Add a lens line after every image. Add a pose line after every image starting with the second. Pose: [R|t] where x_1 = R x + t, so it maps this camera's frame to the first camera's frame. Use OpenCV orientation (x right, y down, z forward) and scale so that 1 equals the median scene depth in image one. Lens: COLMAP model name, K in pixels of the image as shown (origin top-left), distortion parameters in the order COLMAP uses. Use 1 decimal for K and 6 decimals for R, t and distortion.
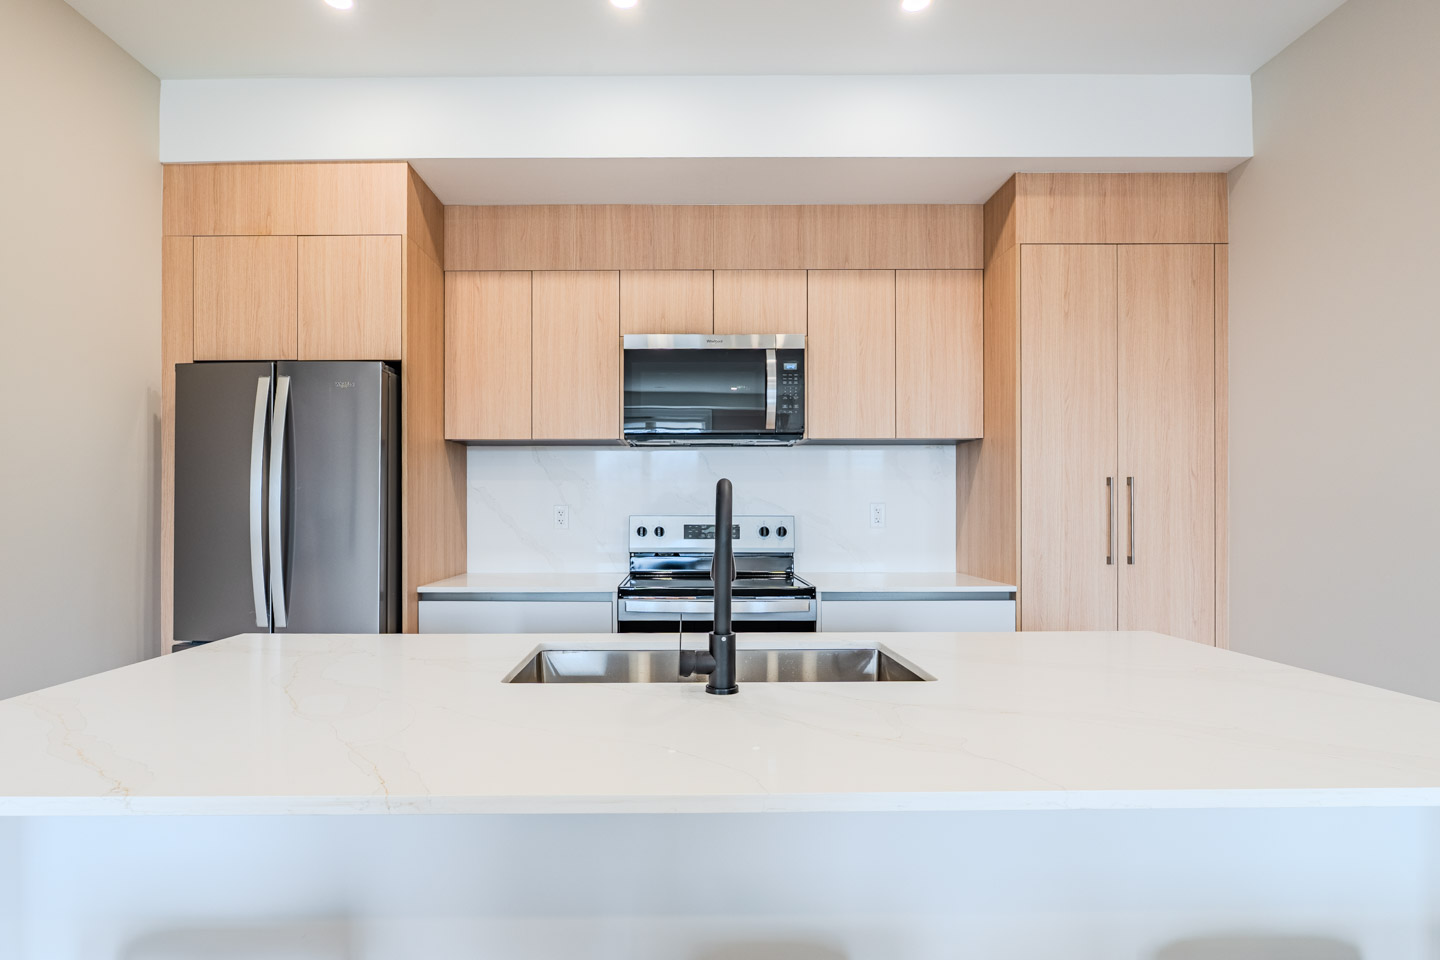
lens RADIAL K [[776.1, 0, 717.6], [0, 776.1, 502.4], [0, 0, 1]] dist [-0.004411, -0.000611]
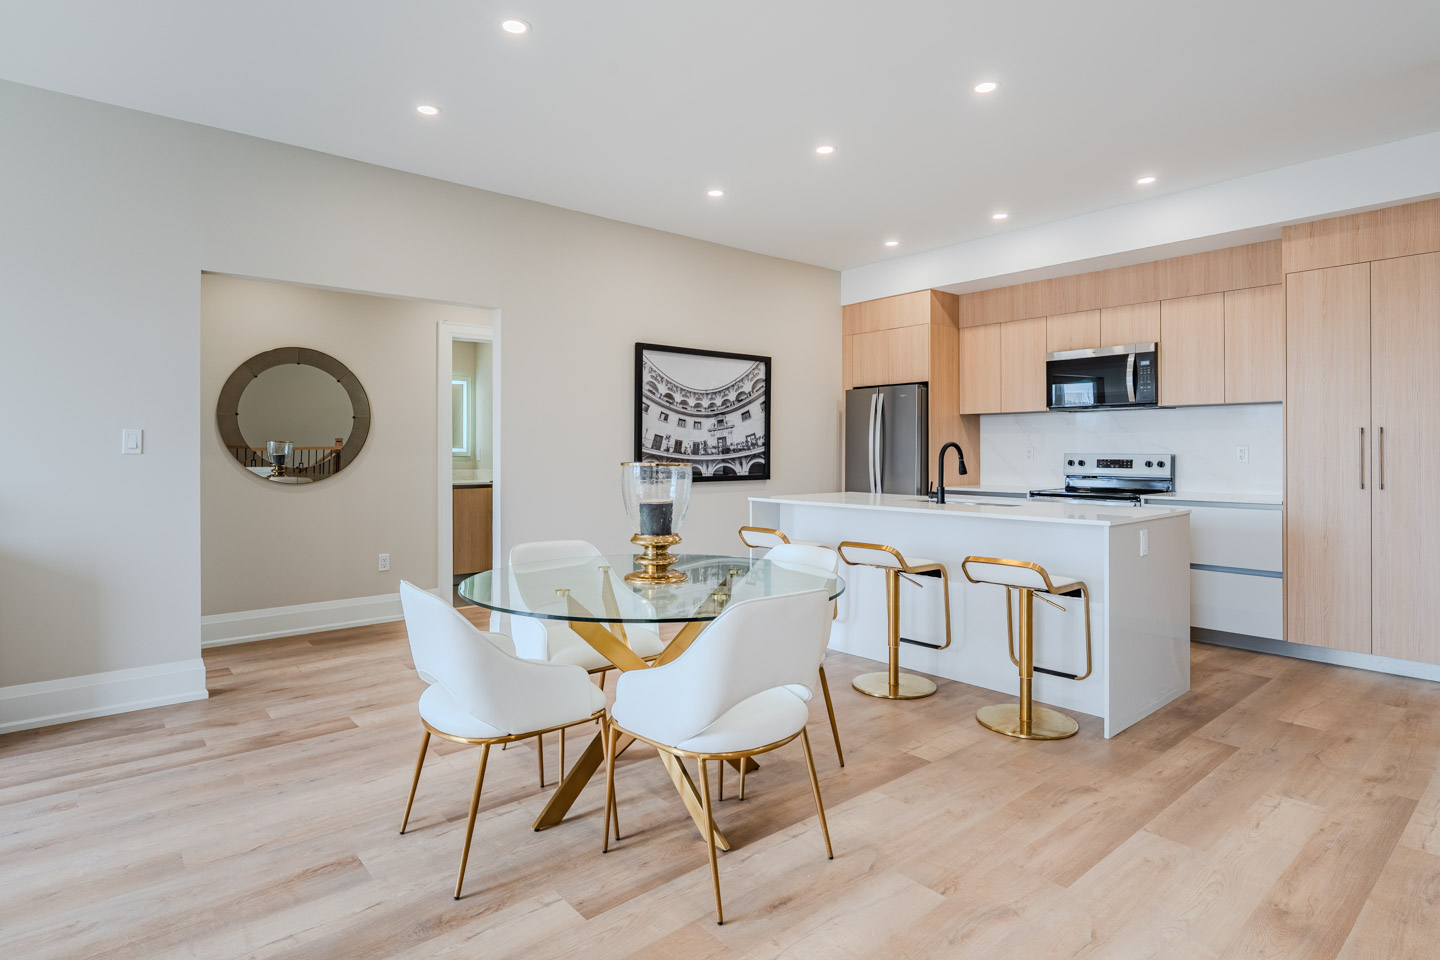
lens RADIAL K [[772.6, 0, 719.8], [0, 772.6, 445.8], [0, 0, 1]] dist [-0.000272, -0.000046]
pose [[0.650763, -0.002320, -0.759277, 0.757986], [0.004206, 0.999991, 0.000549, -0.004677], [0.759269, -0.003551, 0.650767, -0.755466]]
